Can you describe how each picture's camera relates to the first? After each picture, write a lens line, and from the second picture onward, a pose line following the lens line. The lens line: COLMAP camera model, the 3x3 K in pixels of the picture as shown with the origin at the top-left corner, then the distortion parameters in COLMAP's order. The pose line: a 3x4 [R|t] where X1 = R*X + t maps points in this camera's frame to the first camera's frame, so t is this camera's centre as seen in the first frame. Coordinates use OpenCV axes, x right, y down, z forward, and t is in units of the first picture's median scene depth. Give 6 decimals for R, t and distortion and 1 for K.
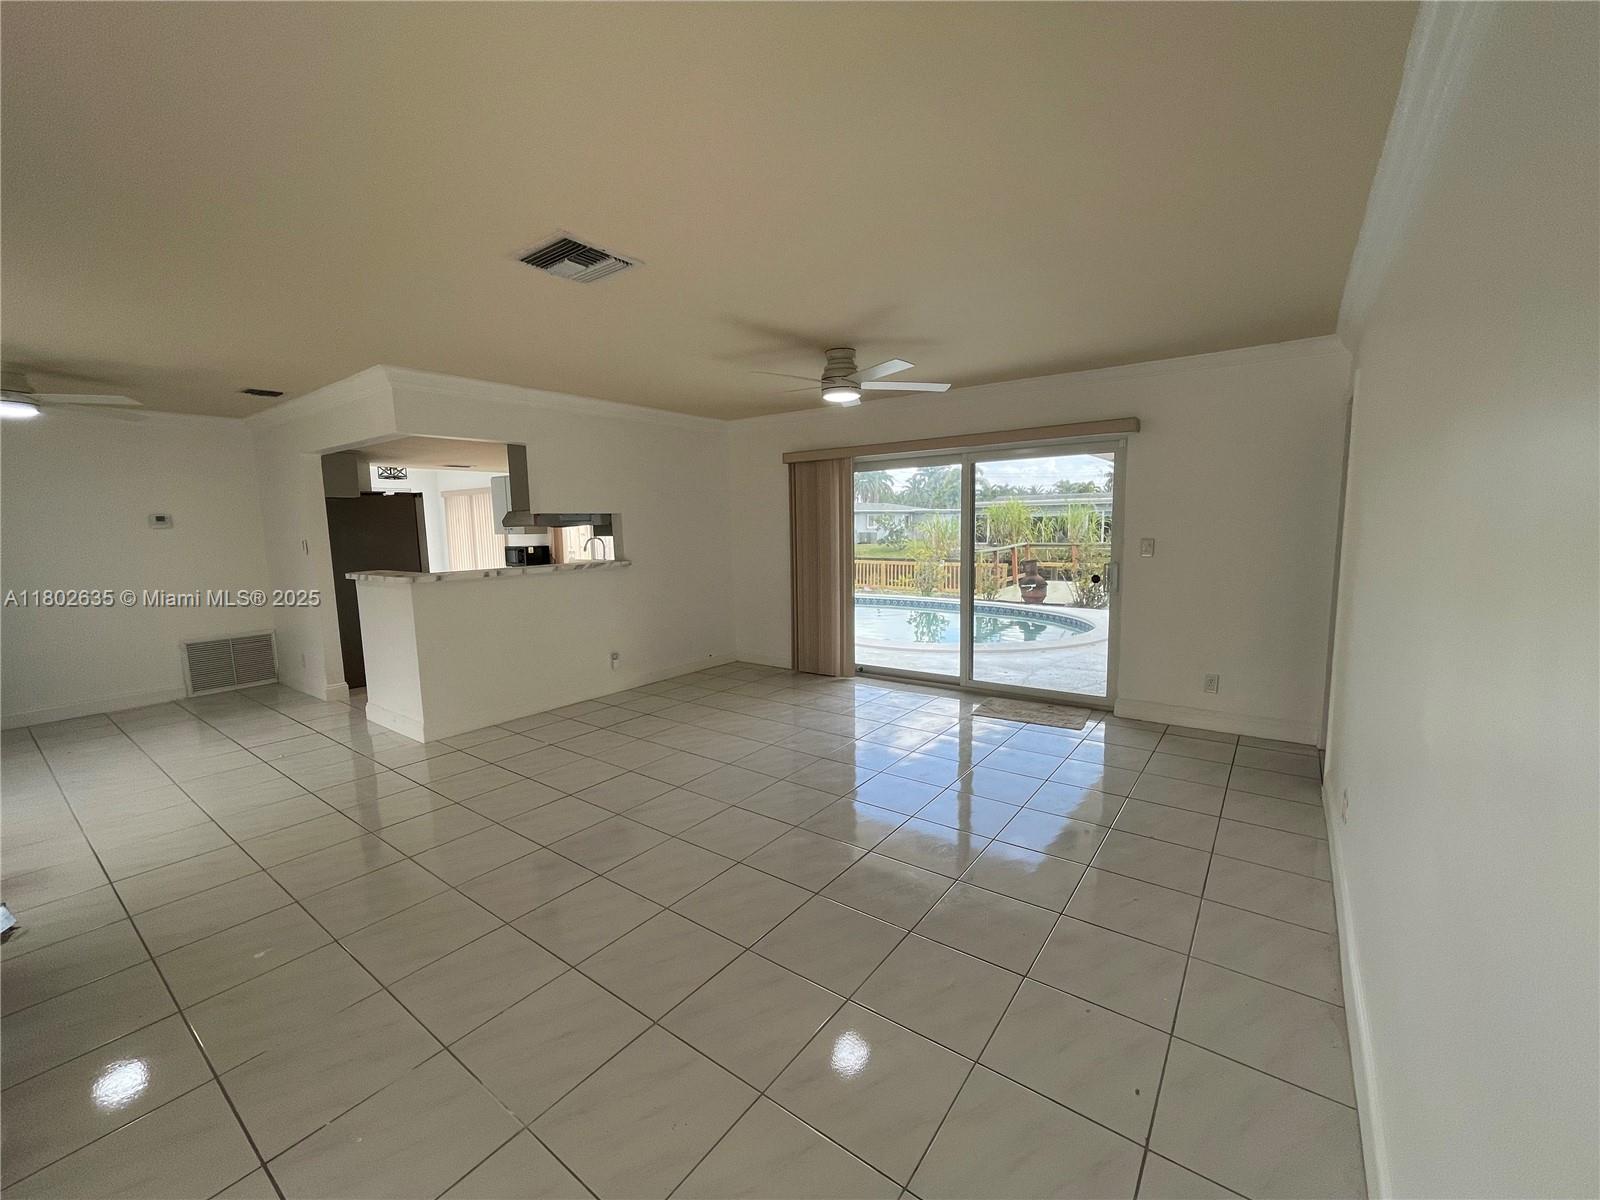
lens RADIAL K [[651.2, 0, 799.5], [0, 651.2, 604.5], [0, 0, 1]] dist [-0.000629, 0.000080]
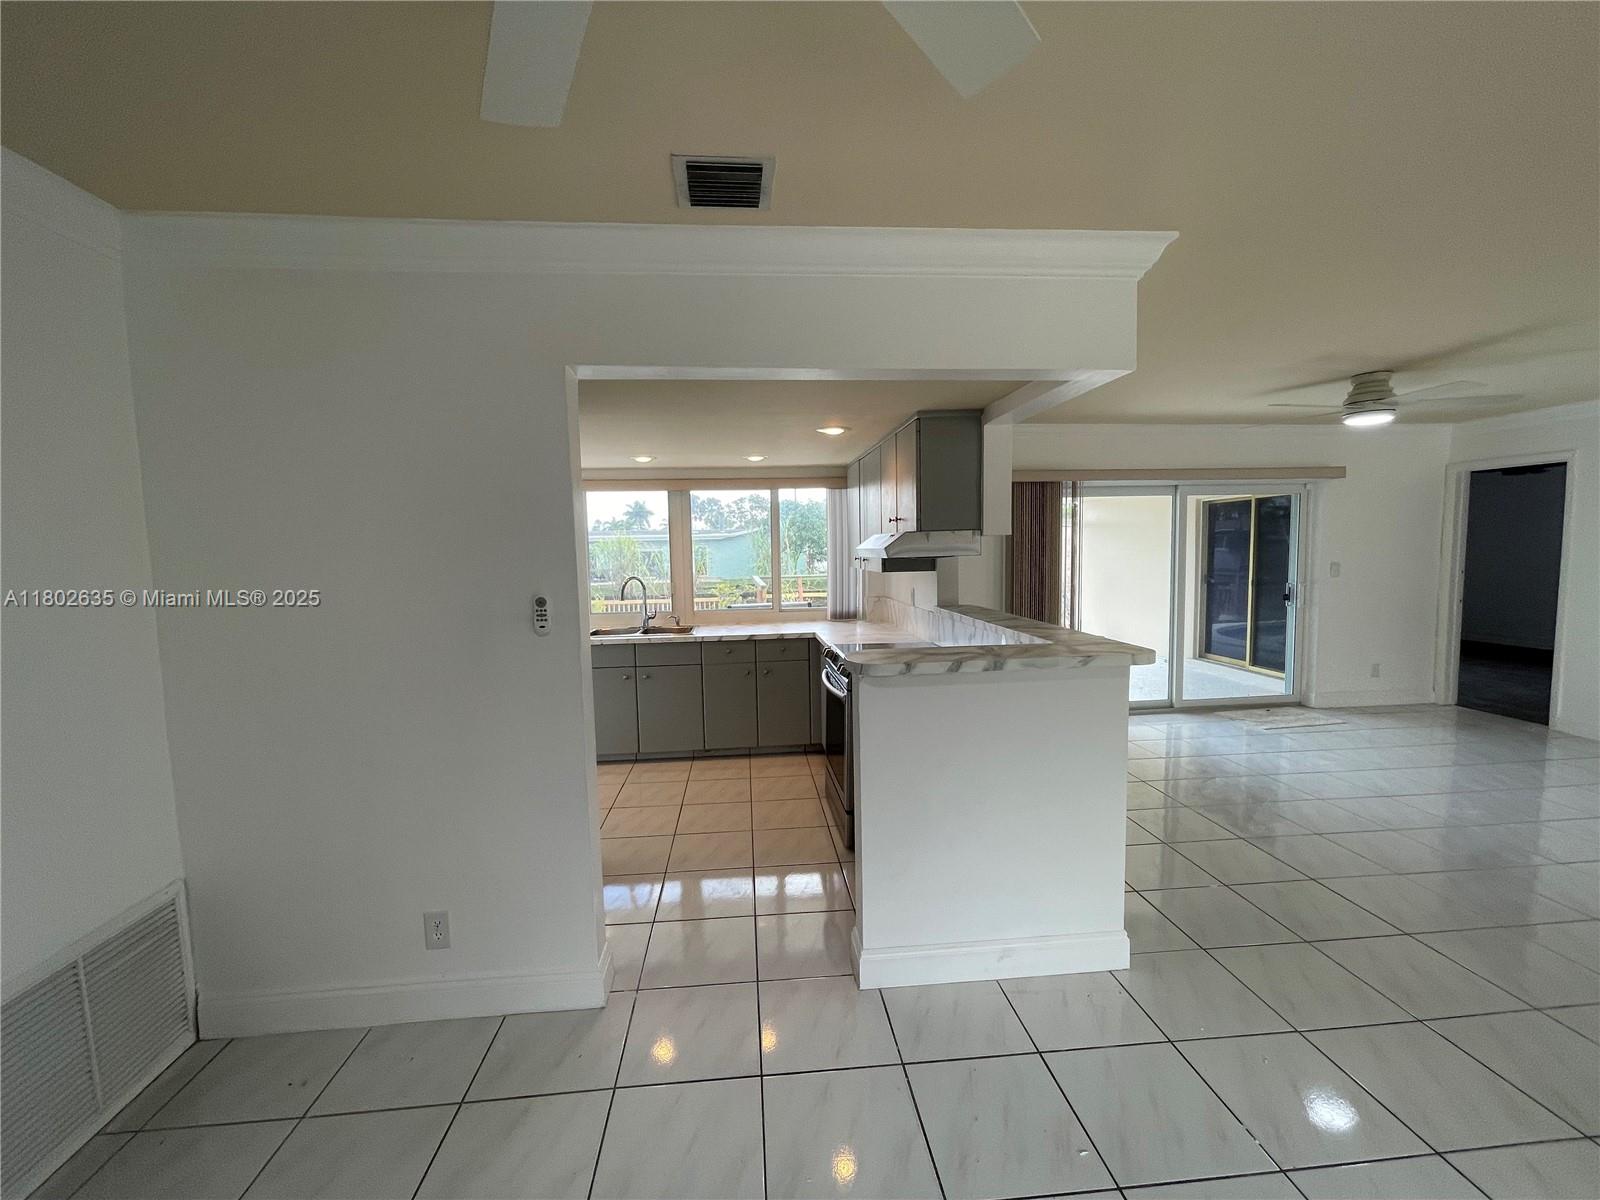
lens RADIAL K [[654.9, 0, 800.0], [0, 654.9, 600.0], [0, 0, 1]] dist [-0.002324, 0.000450]
pose [[0.747342, -0.048797, 0.662646, -0.833402], [0.090029, 0.995539, -0.028226, -0.066623], [-0.658312, 0.080752, 0.748401, 0.569178]]
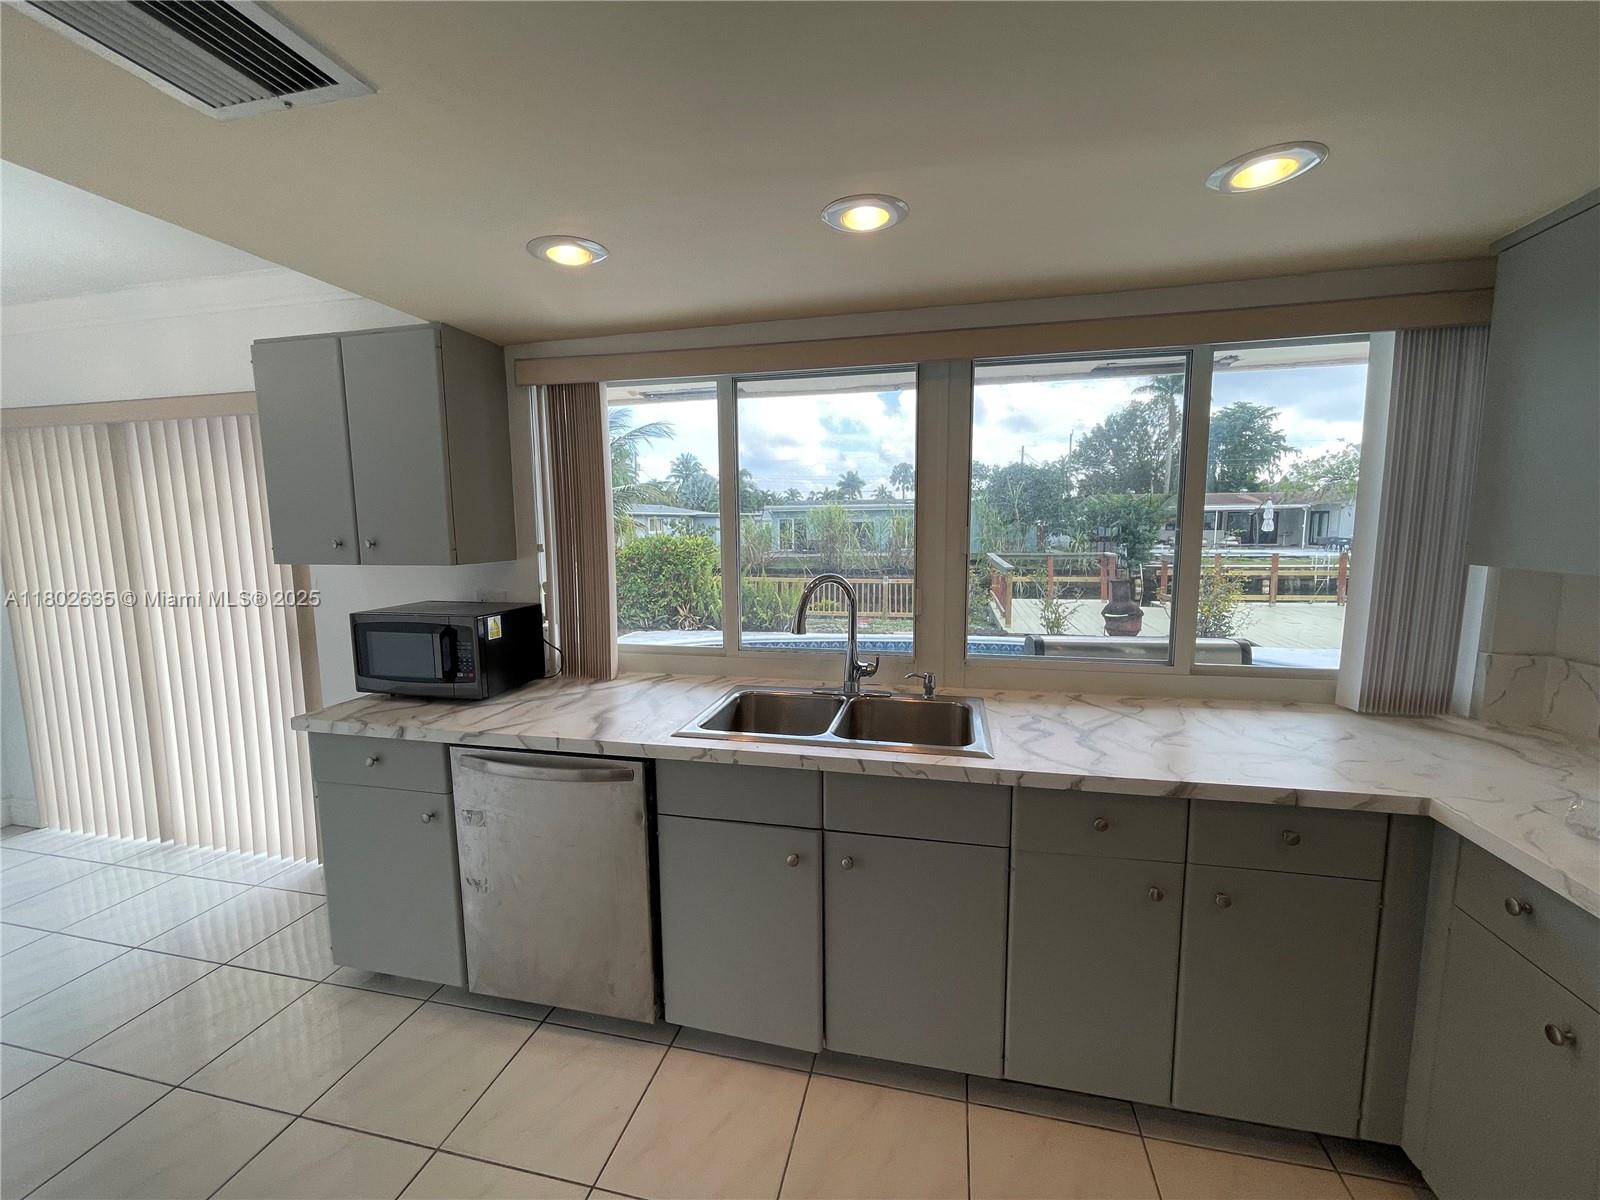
lens RADIAL K [[654.9, 0, 800.0], [0, 654.9, 600.0], [0, 0, 1]] dist [-0.002324, 0.000450]
pose [[0.916818, -0.036651, 0.397619, -0.581535], [0.042488, 0.999080, -0.005875, -0.126088], [-0.397038, 0.022280, 0.917532, 1.034766]]
